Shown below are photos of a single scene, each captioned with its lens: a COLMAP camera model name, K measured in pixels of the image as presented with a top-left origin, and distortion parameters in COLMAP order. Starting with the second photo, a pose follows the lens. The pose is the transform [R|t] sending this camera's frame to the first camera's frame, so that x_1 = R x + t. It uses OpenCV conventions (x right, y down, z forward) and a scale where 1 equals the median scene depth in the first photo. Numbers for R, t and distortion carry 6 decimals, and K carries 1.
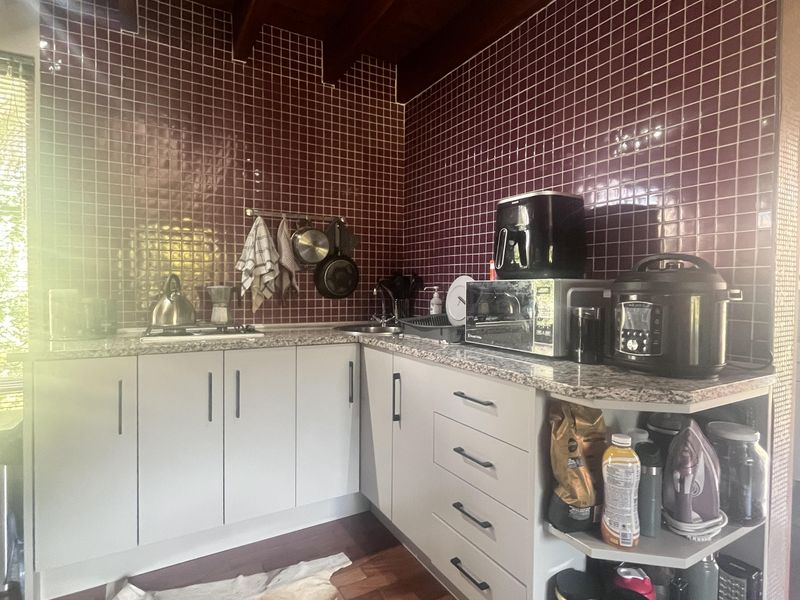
lens RADIAL K [[430.5, 0, 399.7], [0, 430.5, 298.8], [0, 0, 1]] dist [-0.006260, 0.002119]
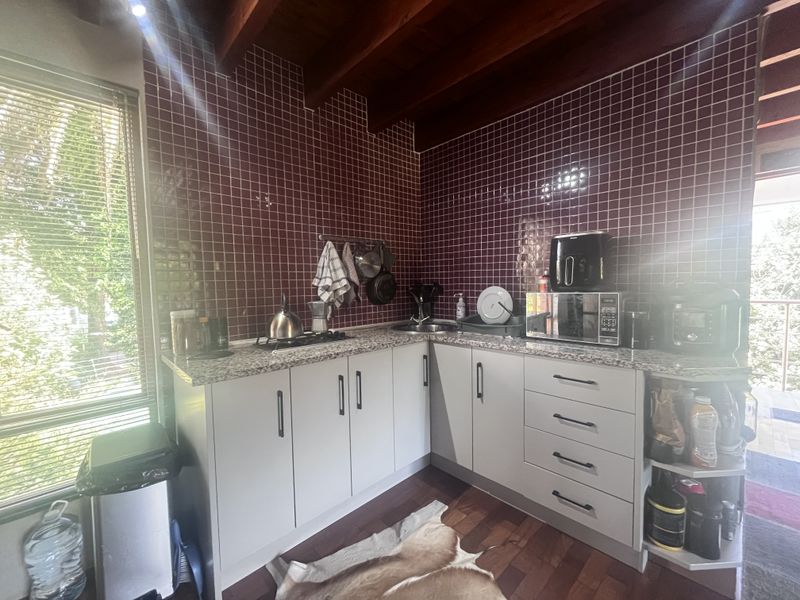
lens RADIAL K [[323.0, 0, 401.9], [0, 323.0, 302.0], [0, 0, 1]] dist [-0.004077, 0.000021]
pose [[0.971005, -0.040168, 0.235662, -0.355770], [0.032923, 0.998859, 0.034598, -0.044673], [-0.236783, -0.025837, 0.971219, 0.061377]]
